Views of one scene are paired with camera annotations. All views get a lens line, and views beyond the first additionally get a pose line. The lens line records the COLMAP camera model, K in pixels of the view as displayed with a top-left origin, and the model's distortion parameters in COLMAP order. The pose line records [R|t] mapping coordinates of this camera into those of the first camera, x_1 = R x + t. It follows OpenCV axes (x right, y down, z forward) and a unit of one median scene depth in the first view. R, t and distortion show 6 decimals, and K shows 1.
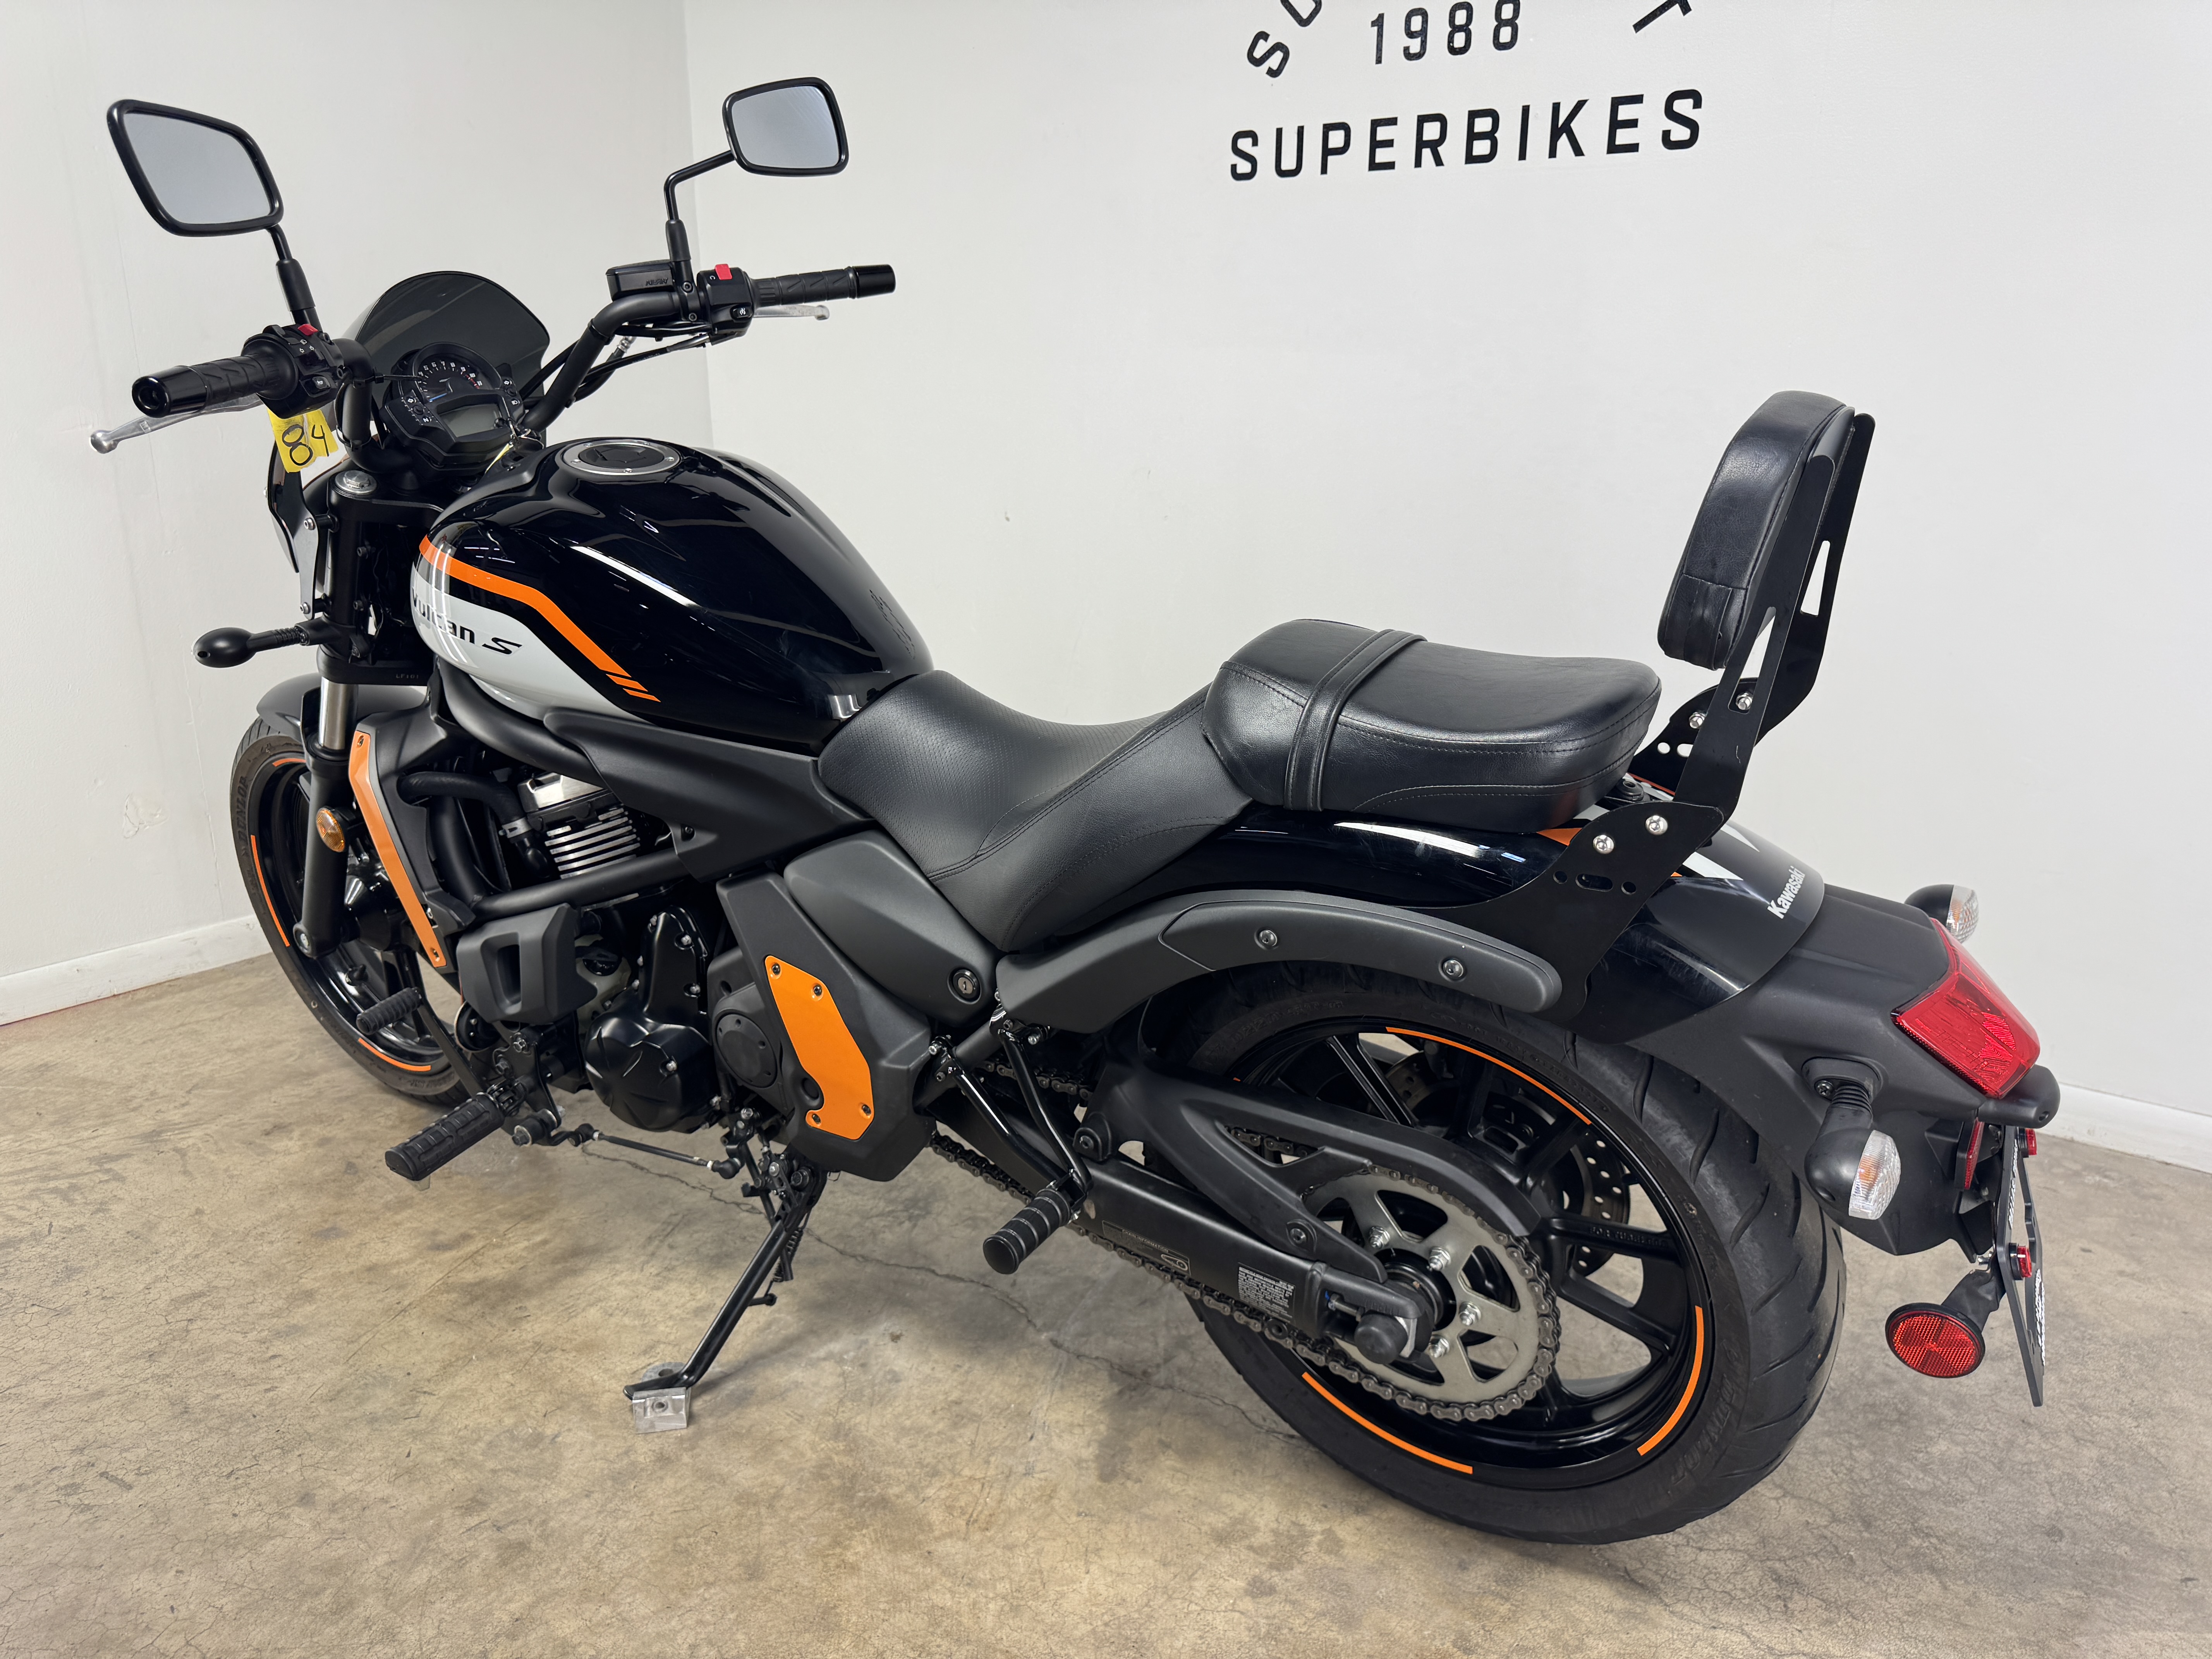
lens RADIAL K [[1534.9, 0, 1111.3], [0, 1534.9, 816.7], [0, 0, 1]] dist [0.000669, -0.006288]
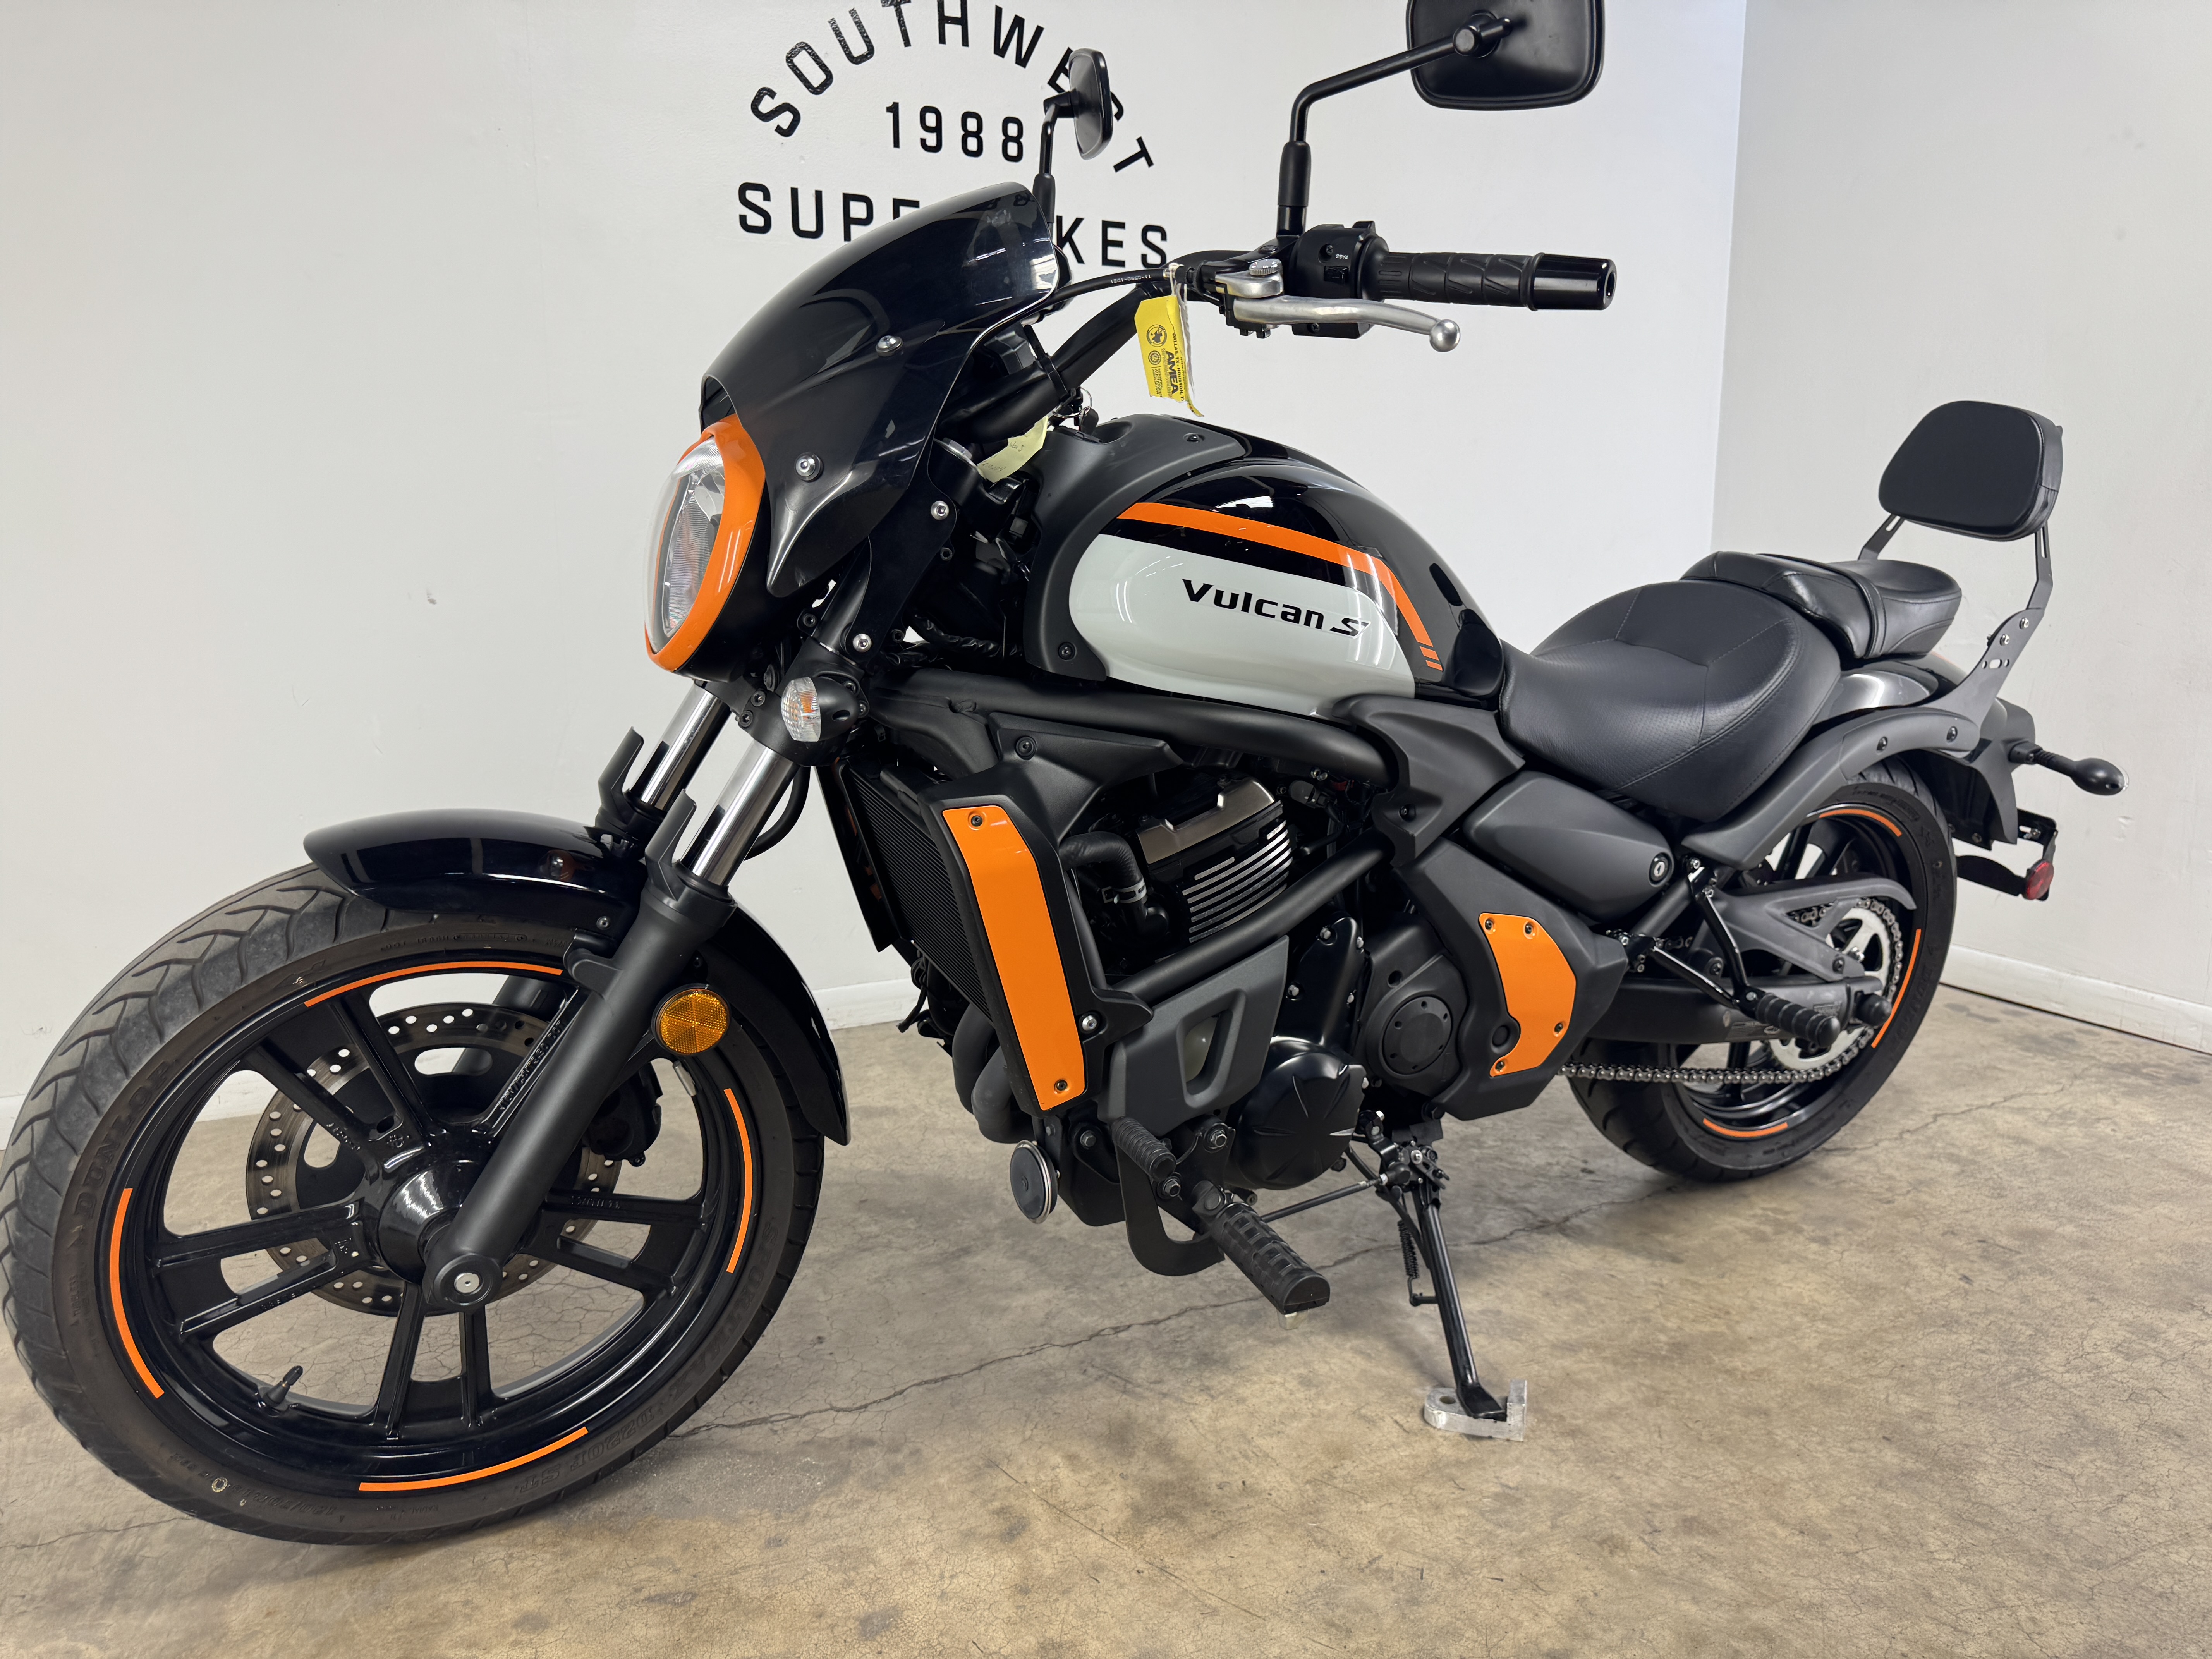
lens RADIAL K [[1534.9, 0, 1114.2], [0, 1534.9, 841.9], [0, 0, 1]] dist [0.000669, -0.006288]
pose [[0.498034, -0.165908, 0.851138, -0.747452], [0.237850, 0.970019, 0.049905, -0.040774], [-0.833900, 0.177589, 0.522564, 0.407632]]
